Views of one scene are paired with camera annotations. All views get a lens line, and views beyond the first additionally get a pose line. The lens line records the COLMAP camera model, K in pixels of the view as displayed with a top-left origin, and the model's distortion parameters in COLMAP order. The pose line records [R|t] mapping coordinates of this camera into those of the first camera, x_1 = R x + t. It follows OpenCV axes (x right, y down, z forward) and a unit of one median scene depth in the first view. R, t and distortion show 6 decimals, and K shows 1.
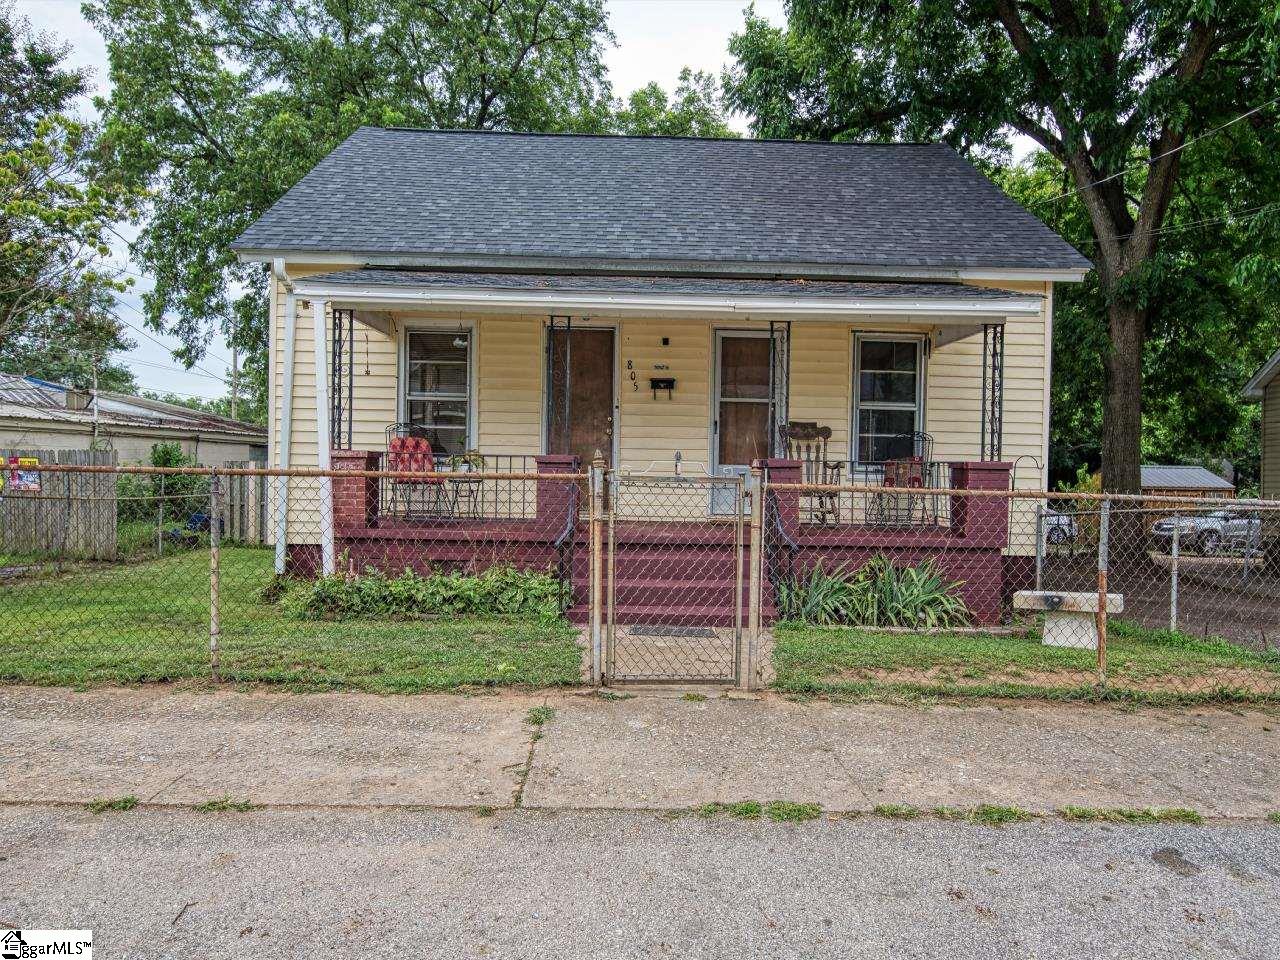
lens RADIAL K [[821.3, 0, 640.2], [0, 821.3, 477.3], [0, 0, 1]] dist [-0.004836, -0.000102]
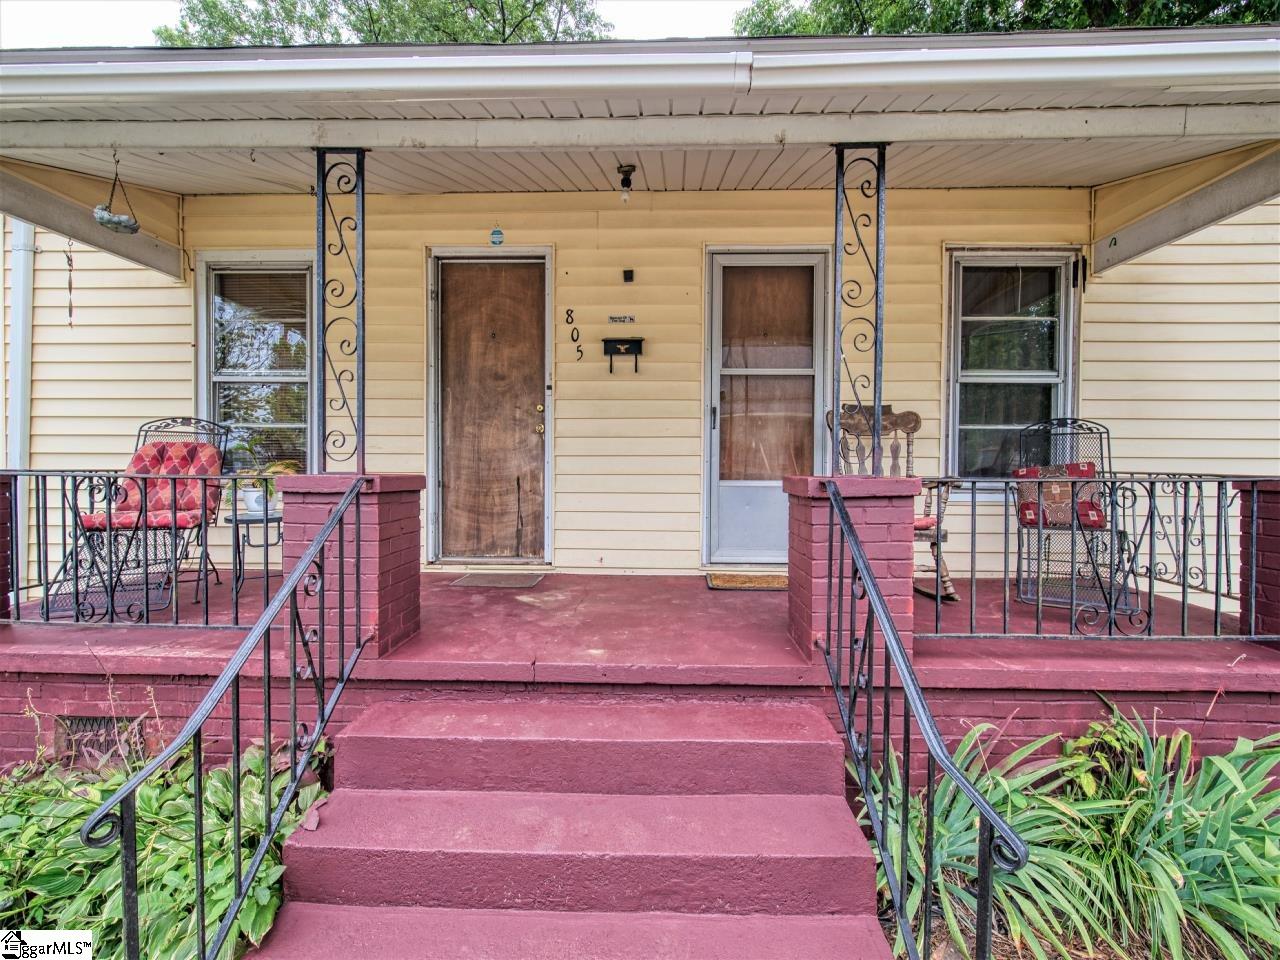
lens RADIAL K [[553.0, 0, 641.2], [0, 553.0, 479.2], [0, 0, 1]] dist [0.004527, -0.000264]
pose [[0.998358, -0.011784, -0.056060, 0.061284], [0.012631, 0.999811, 0.014783, -0.022728], [0.055876, -0.015466, 0.998318, 0.592719]]
